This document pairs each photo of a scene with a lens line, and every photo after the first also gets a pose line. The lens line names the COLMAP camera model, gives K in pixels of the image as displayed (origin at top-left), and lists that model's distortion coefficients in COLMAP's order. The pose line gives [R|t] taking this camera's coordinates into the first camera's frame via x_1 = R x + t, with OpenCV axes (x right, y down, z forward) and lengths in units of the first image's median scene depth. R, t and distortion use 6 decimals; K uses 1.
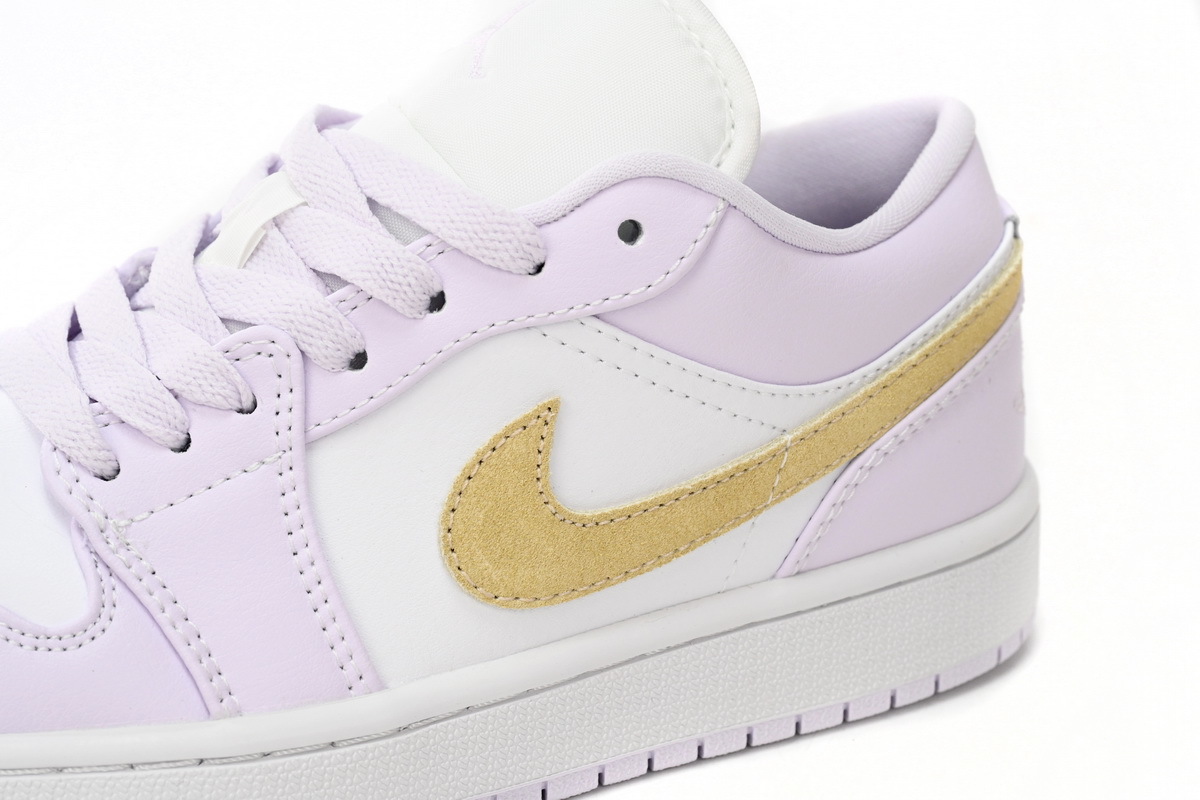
lens RADIAL K [[2498.1, 0, 597.7], [0, 2498.1, 402.0], [0, 0, 1]] dist [-0.012590, 0.000000]
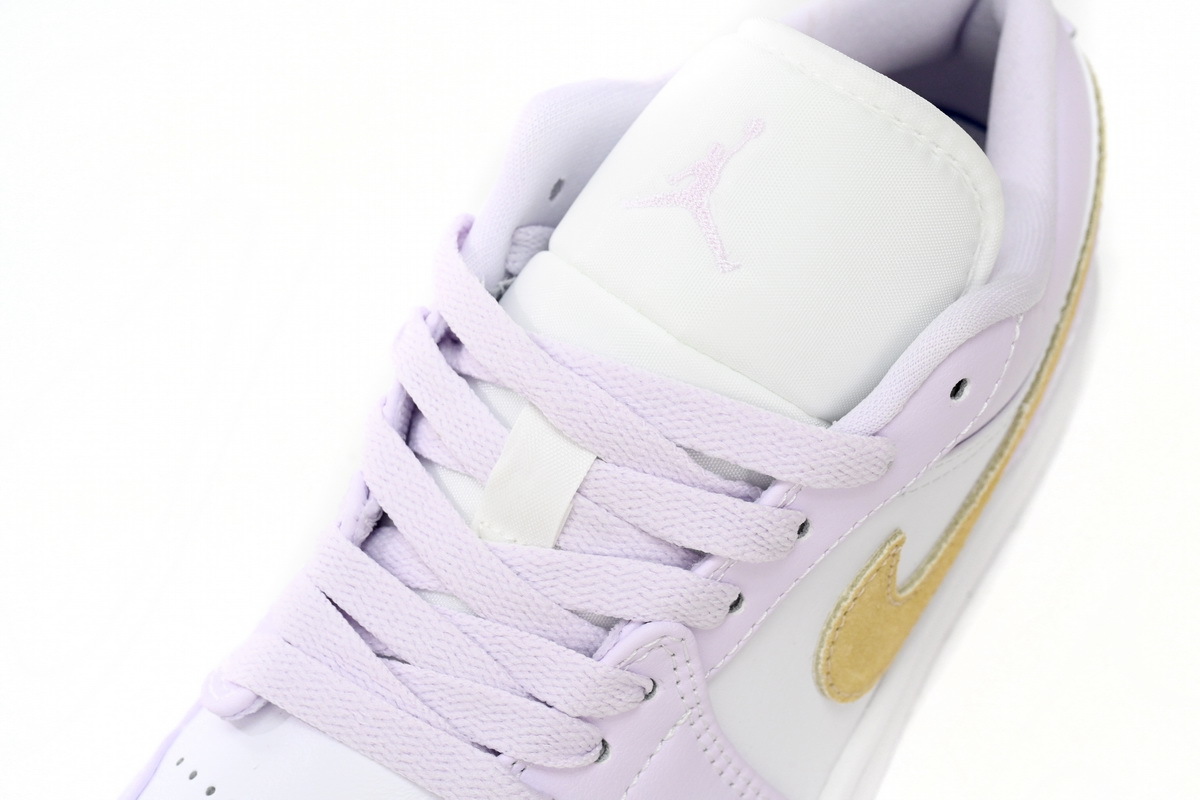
lens RADIAL K [[2498.1, 0, 598.9], [0, 2498.1, 400.6], [0, 0, 1]] dist [-0.012590, 0.000000]
pose [[0.843003, -0.448704, 0.296665, -0.395302], [0.187067, 0.761641, 0.620410, -0.693825], [-0.504333, -0.467512, 0.726004, 0.355644]]
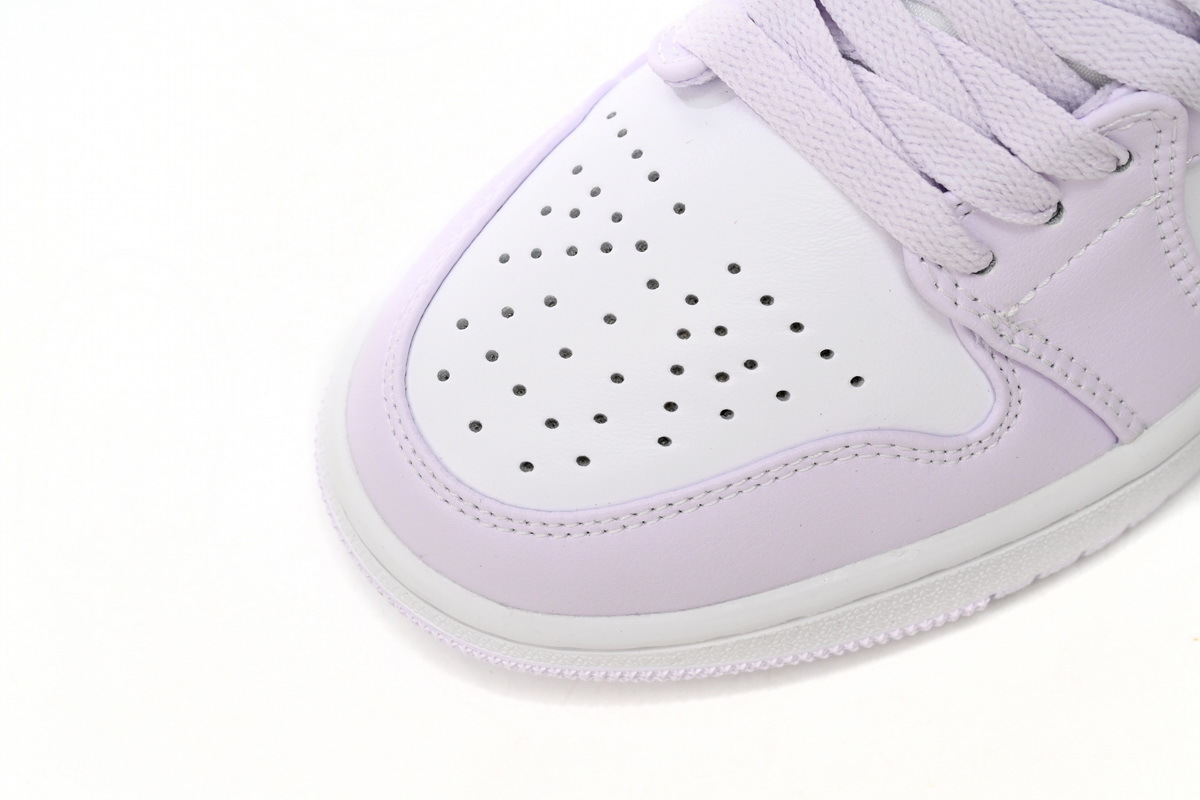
lens RADIAL K [[2498.1, 0, 601.4], [0, 2498.1, 400.4], [0, 0, 1]] dist [-0.012590, 0.000000]
pose [[0.957876, -0.279832, 0.064553, -0.400178], [0.129838, 0.622482, 0.771789, -0.659026], [-0.256154, -0.730897, 0.632593, 0.421944]]
